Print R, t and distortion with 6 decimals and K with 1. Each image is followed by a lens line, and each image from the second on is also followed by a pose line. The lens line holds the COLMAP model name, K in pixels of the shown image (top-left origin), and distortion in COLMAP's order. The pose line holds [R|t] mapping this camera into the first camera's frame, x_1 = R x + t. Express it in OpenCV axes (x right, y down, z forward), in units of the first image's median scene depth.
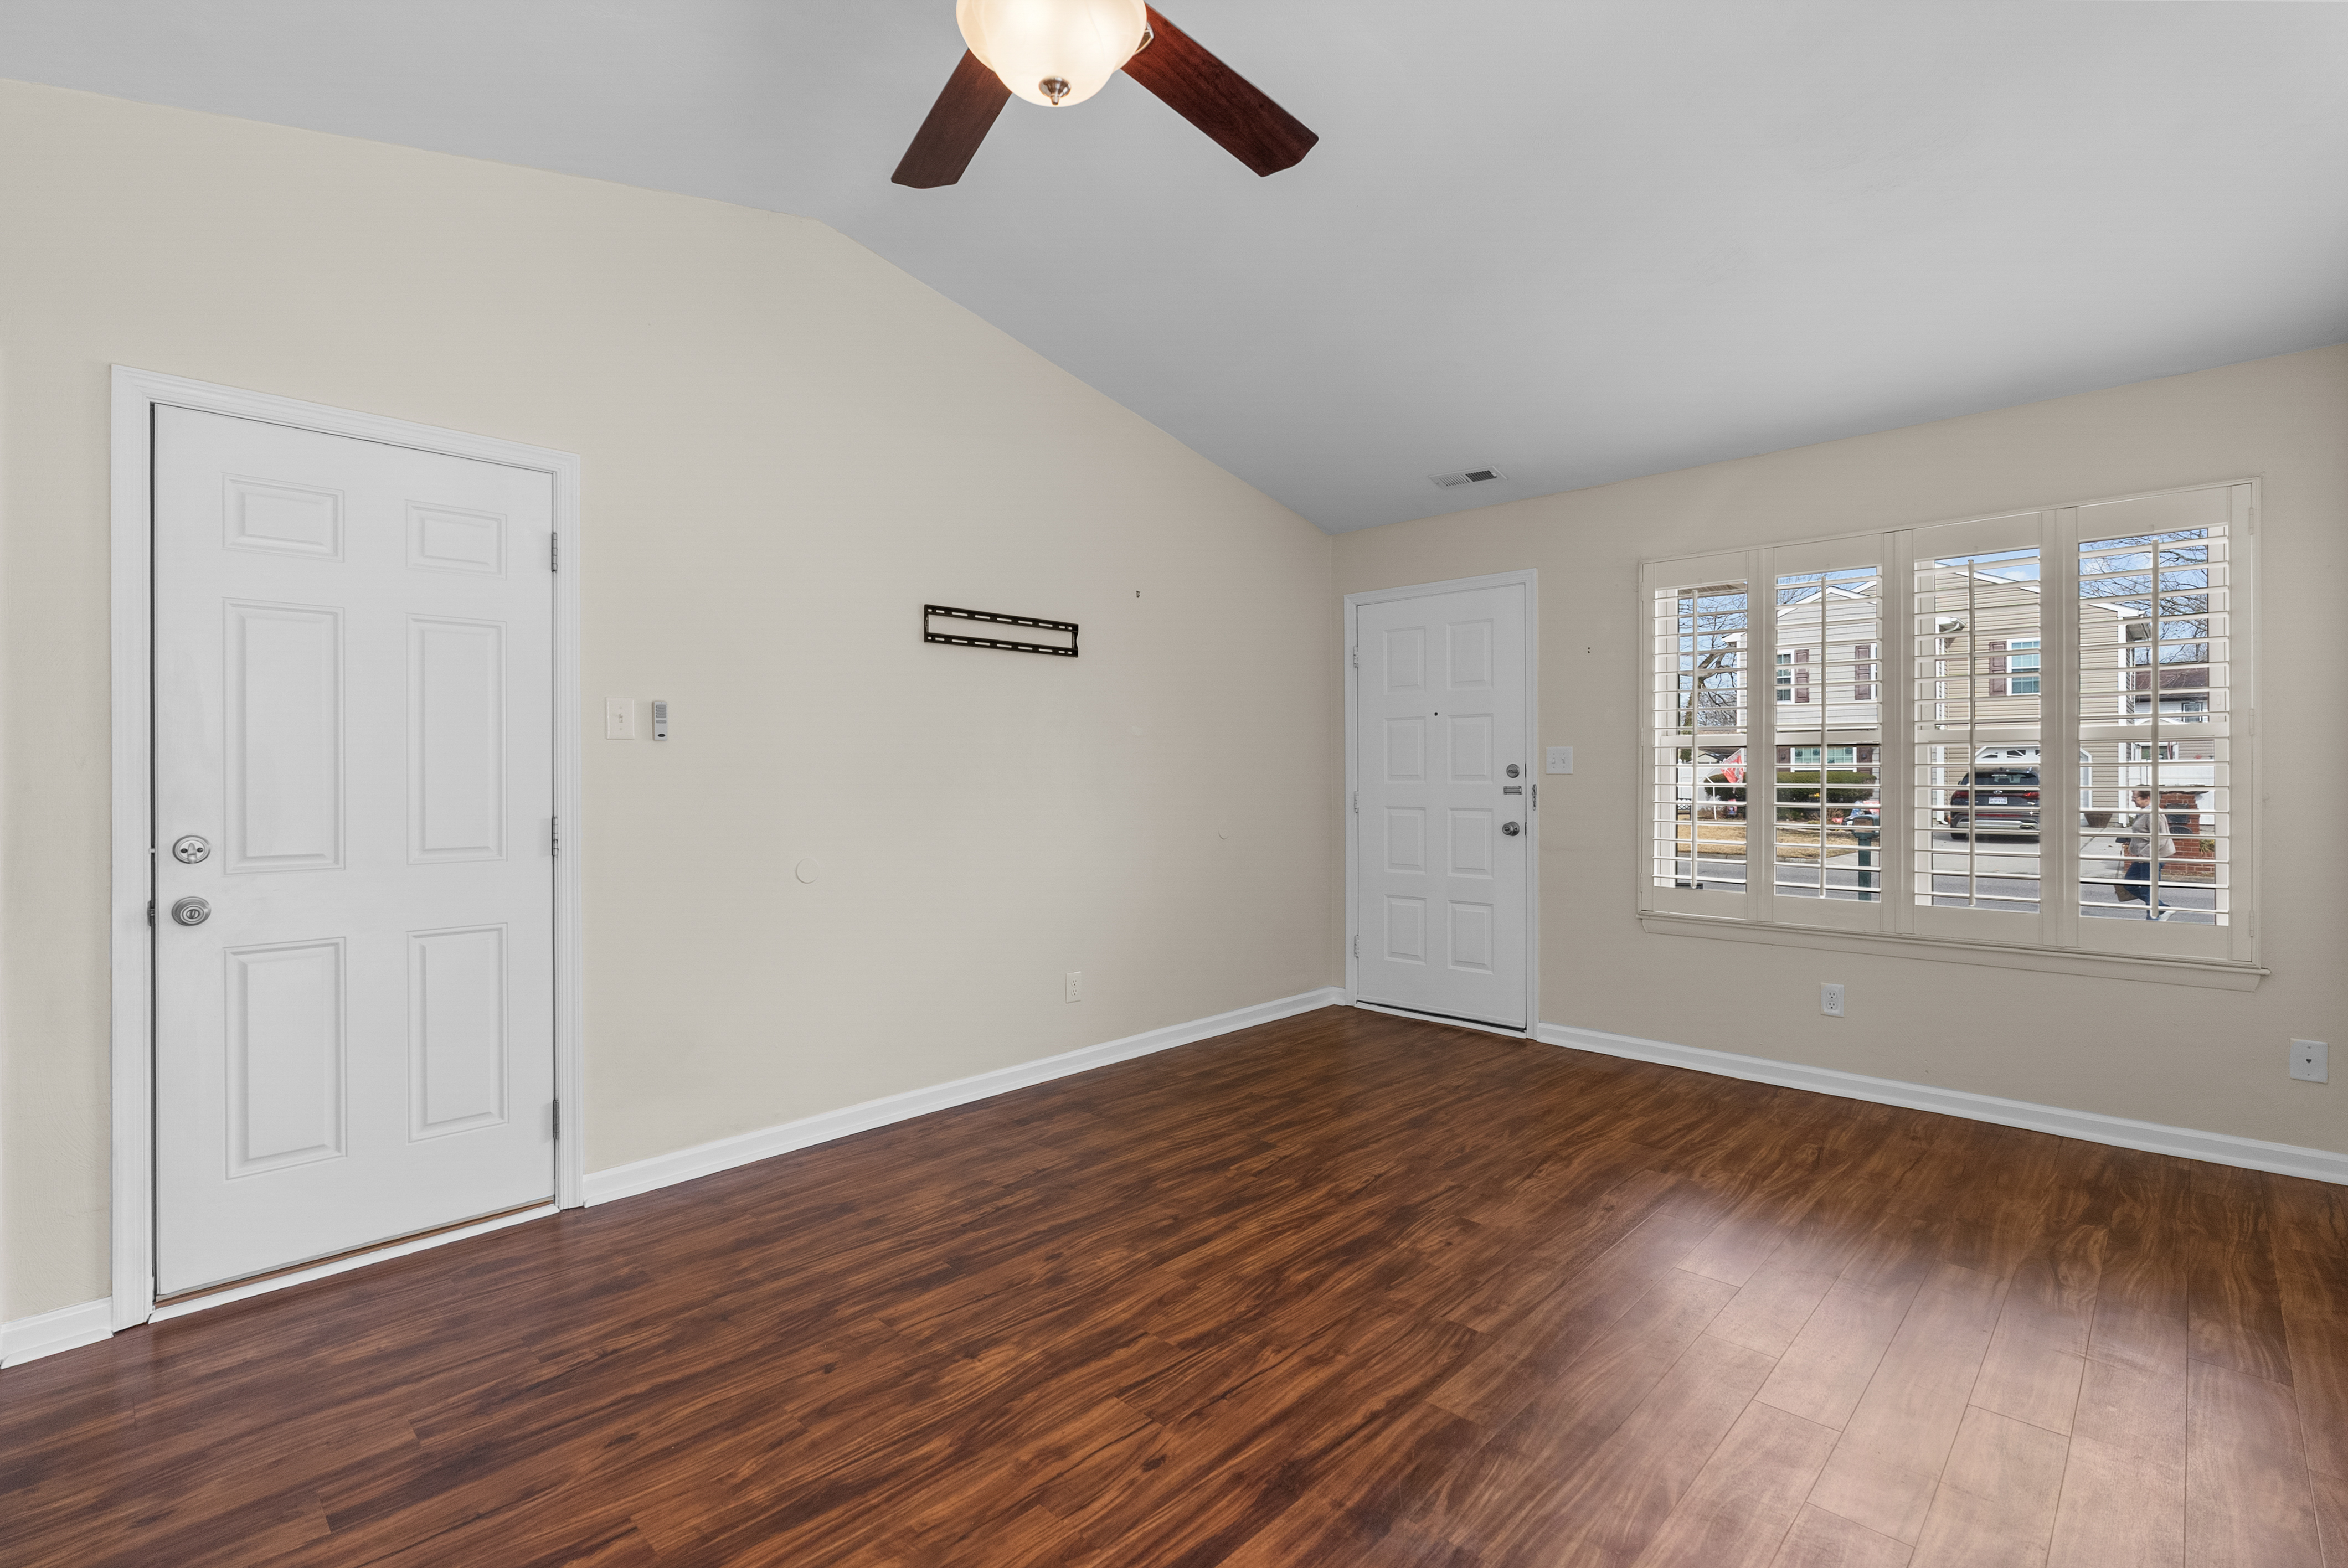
lens RADIAL K [[1067.3, 0, 1171.9], [0, 1067.3, 779.8], [0, 0, 1]] dist [-0.006752, 0.001397]
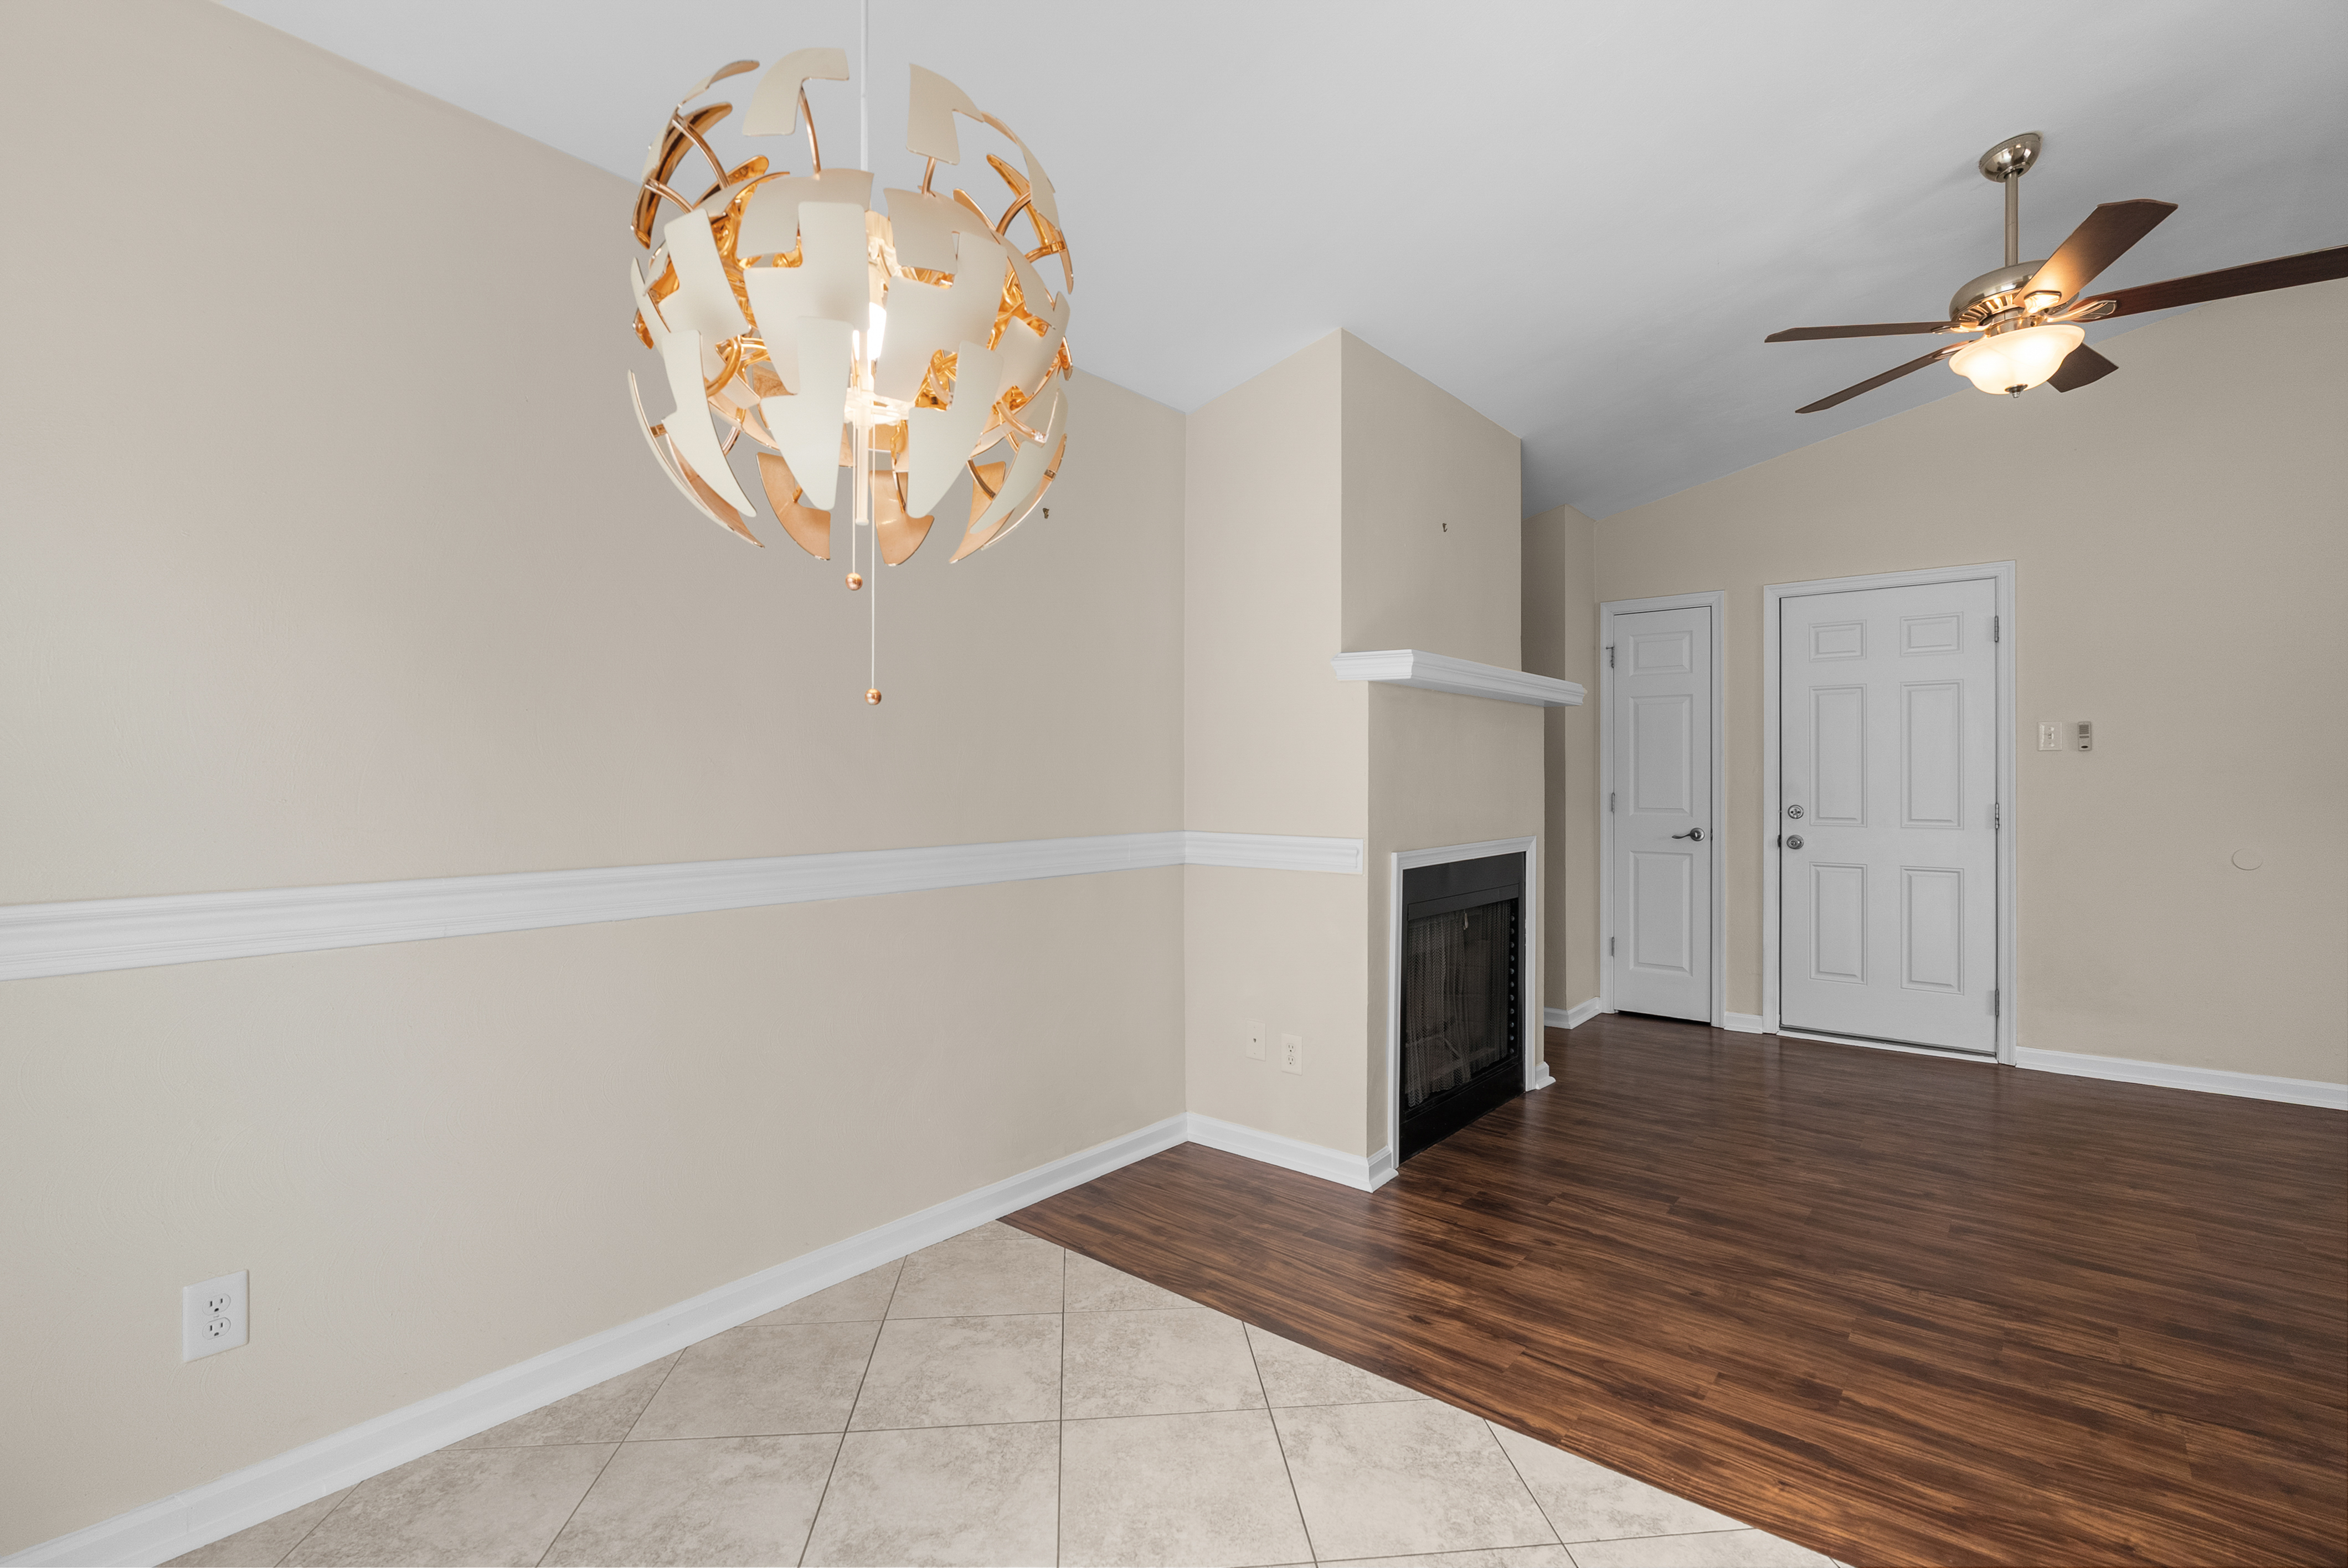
lens RADIAL K [[1062.1, 0, 1181.3], [0, 1062.1, 774.5], [0, 0, 1]] dist [-0.001911, 0.000456]
pose [[0.081032, 0.001584, -0.996710, 0.831978], [-0.002592, 0.999996, 0.001379, -0.005452], [0.996708, 0.002472, 0.081036, -0.282234]]
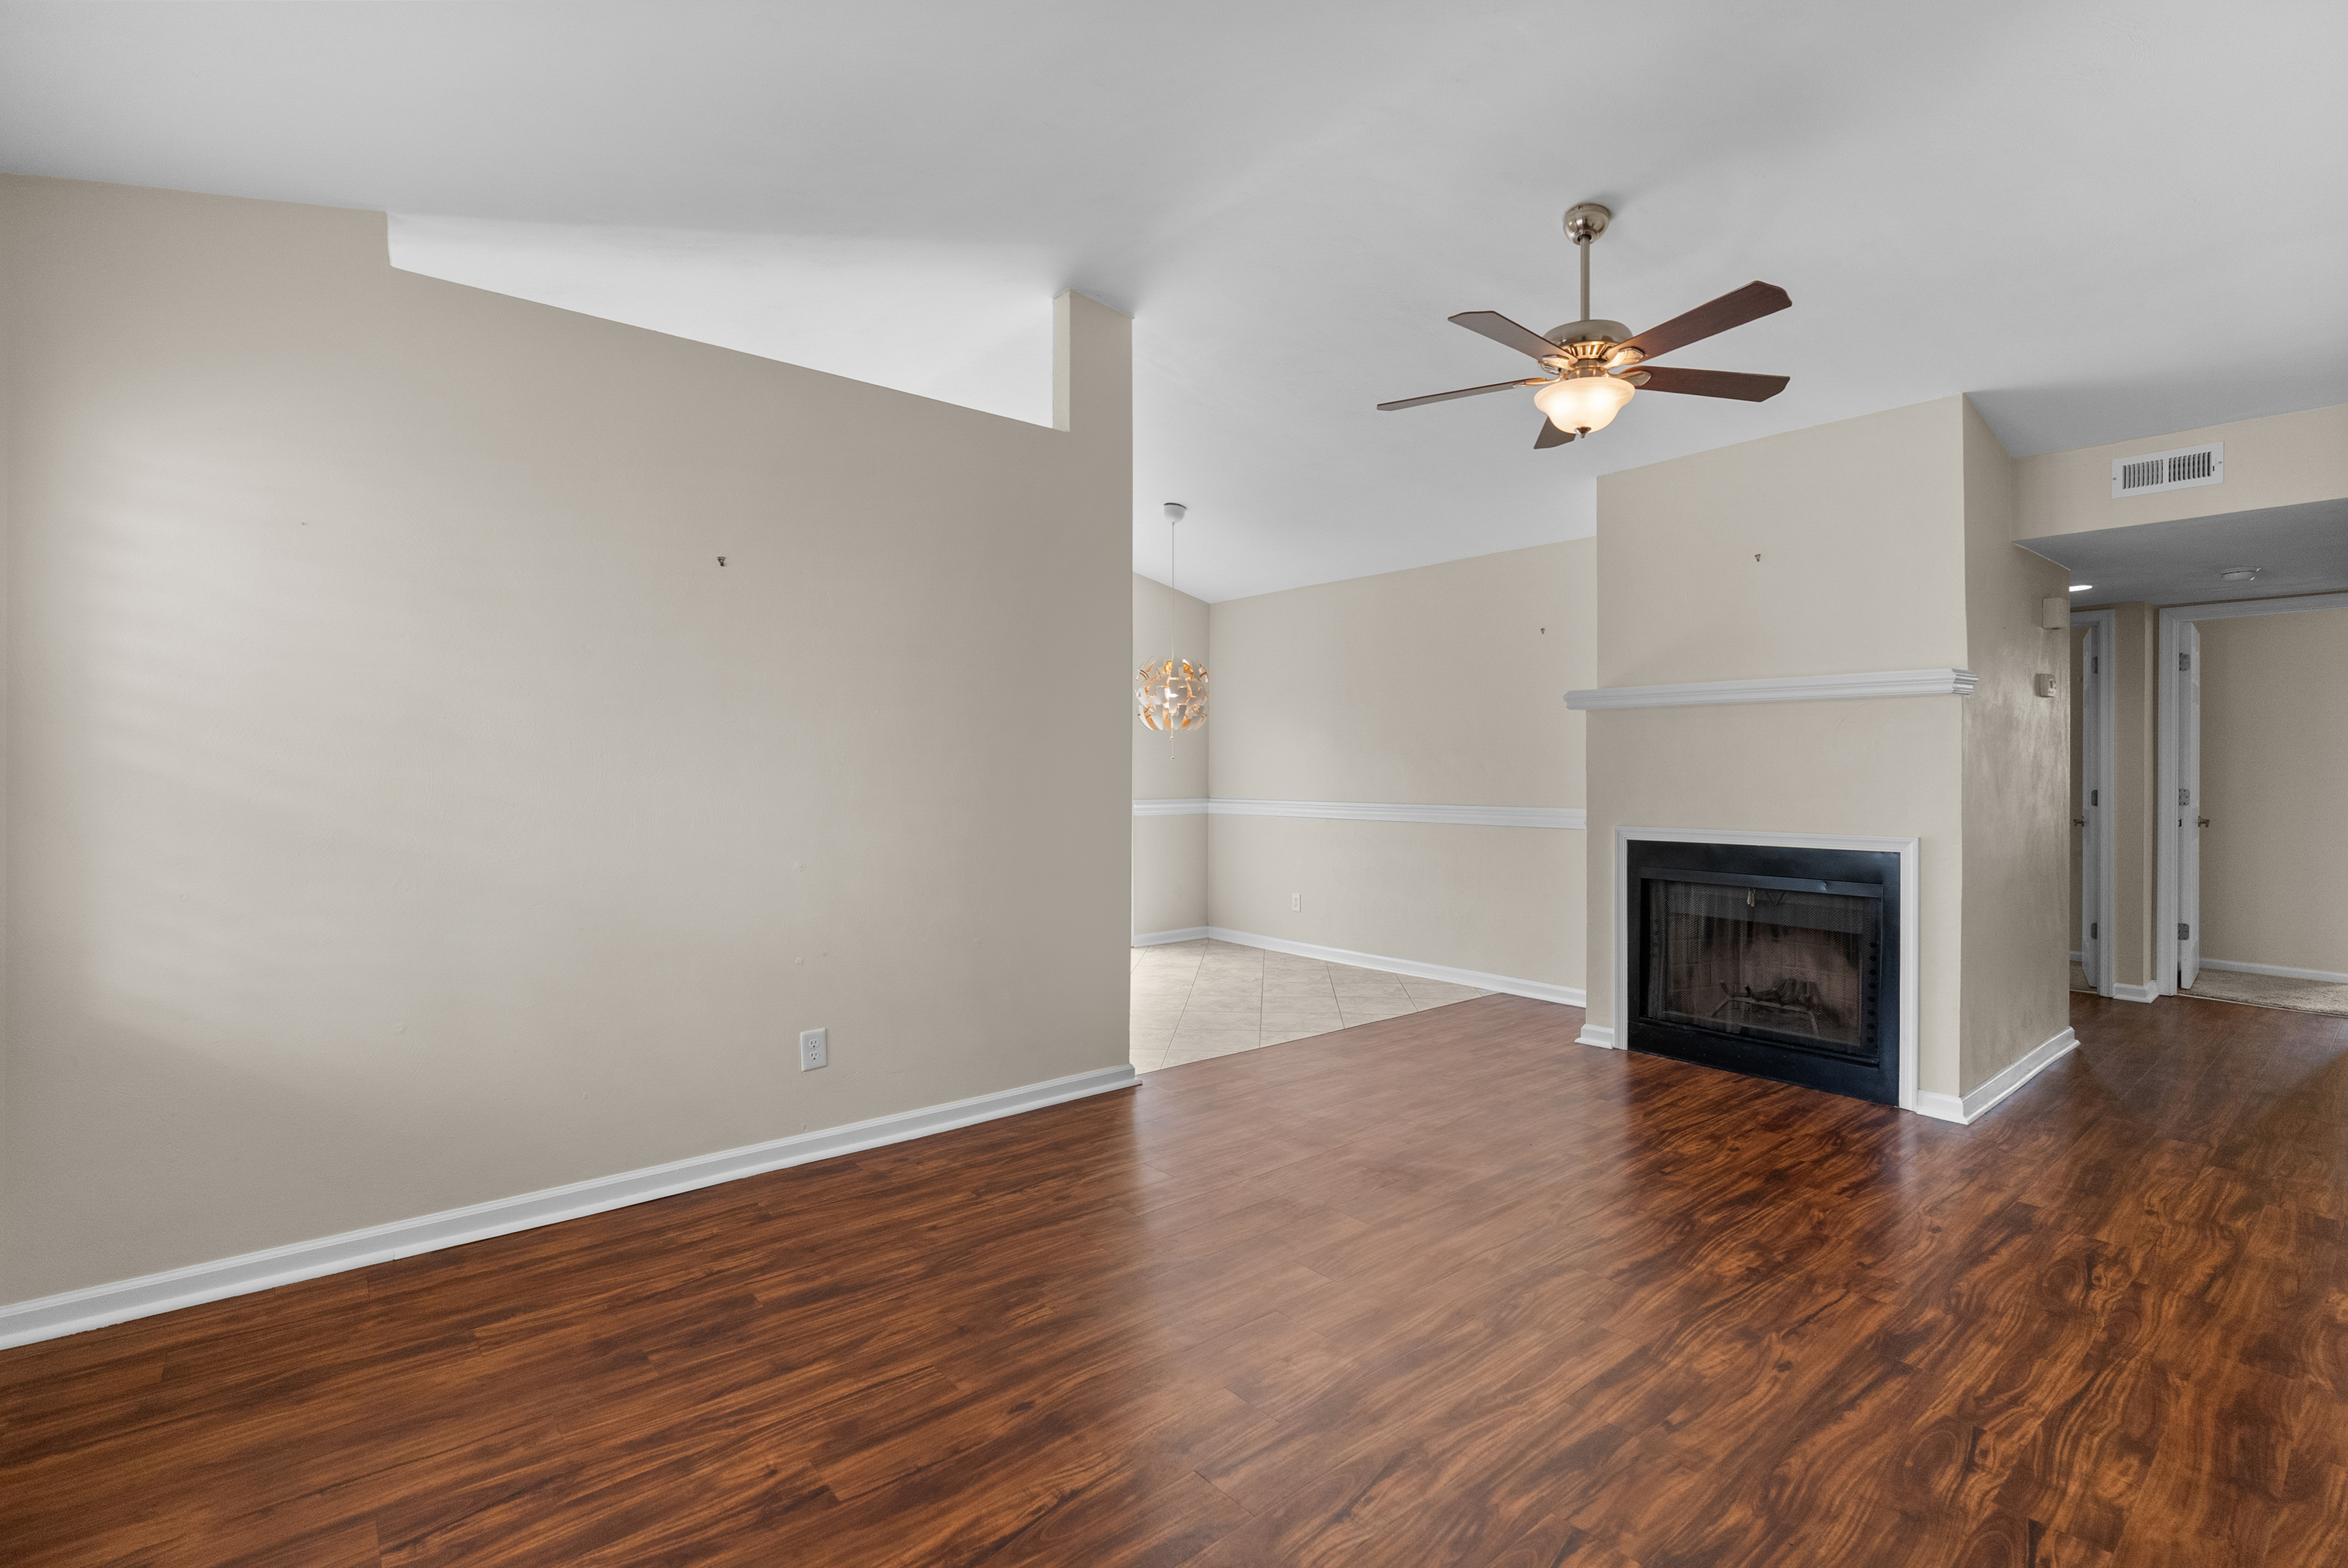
lens RADIAL K [[1067.3, 0, 1171.9], [0, 1067.3, 779.8], [0, 0, 1]] dist [-0.006752, 0.001397]
pose [[-0.993905, 0.002680, 0.110206, 0.236913], [0.003496, 0.999968, 0.007207, -0.007493], [-0.110183, 0.007548, -0.993883, 1.667603]]
